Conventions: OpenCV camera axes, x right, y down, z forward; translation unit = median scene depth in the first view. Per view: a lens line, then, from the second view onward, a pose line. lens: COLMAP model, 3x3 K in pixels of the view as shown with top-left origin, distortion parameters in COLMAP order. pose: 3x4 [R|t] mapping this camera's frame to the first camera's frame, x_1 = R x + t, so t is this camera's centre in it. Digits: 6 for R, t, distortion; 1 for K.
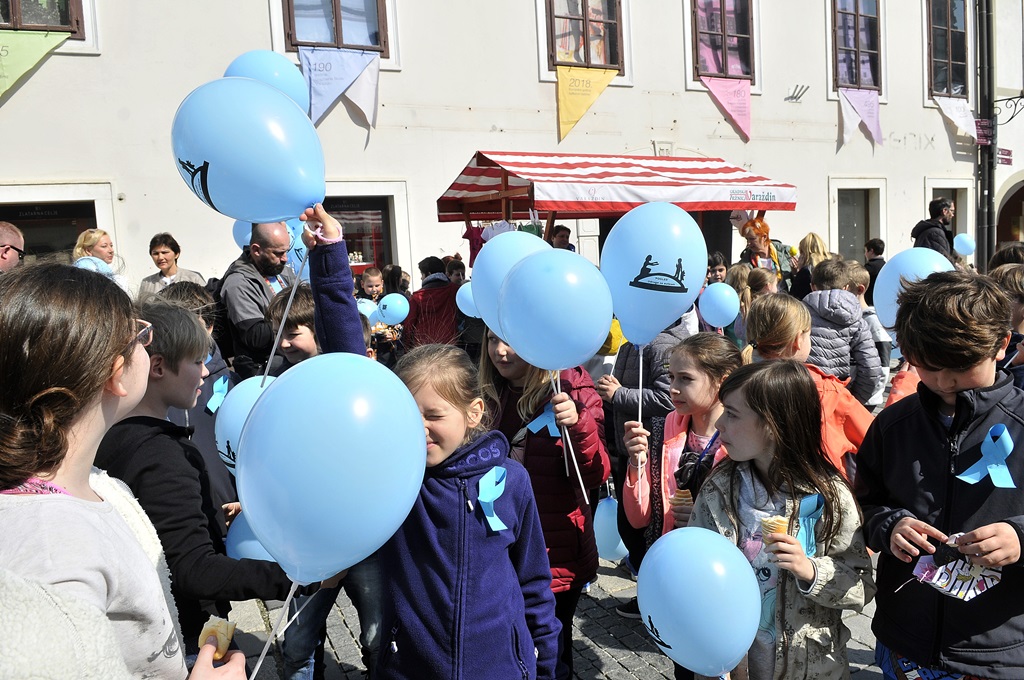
lens RADIAL K [[789.8, 0, 512.8], [0, 789.8, 355.5], [0, 0, 1]] dist [-0.027923, -0.031490]
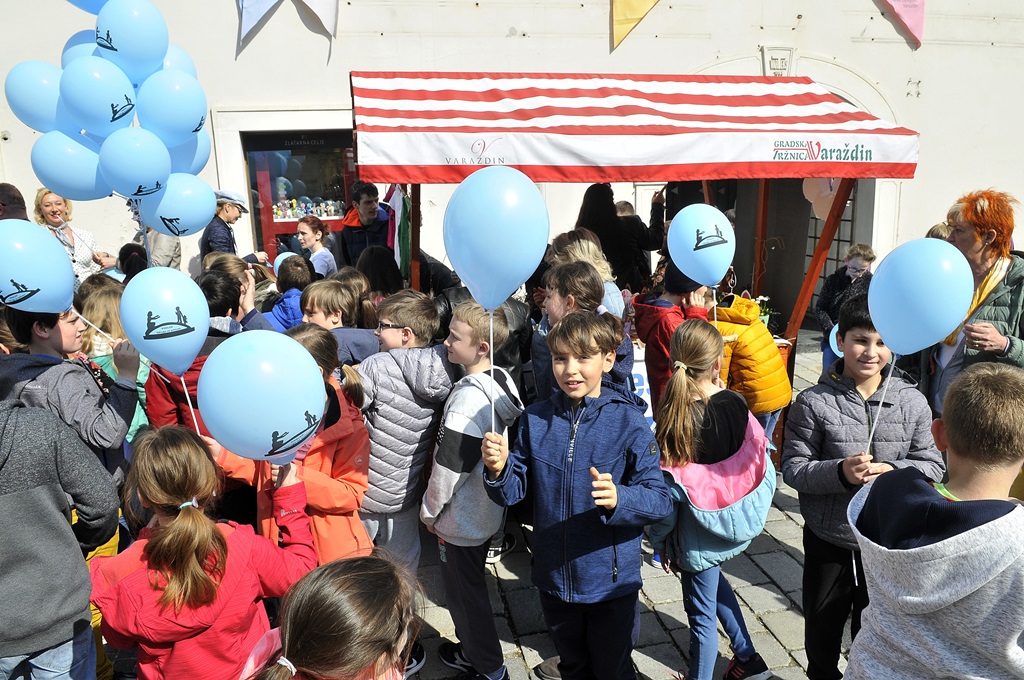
lens RADIAL K [[789.8, 0, 510.3], [0, 789.8, 340.2], [0, 0, 1]] dist [-0.027923, -0.031490]
pose [[0.964405, 0.078494, -0.252511, 0.164643], [-0.054566, 0.993448, 0.100413, -0.078387], [0.258738, -0.083060, 0.962370, 0.277492]]
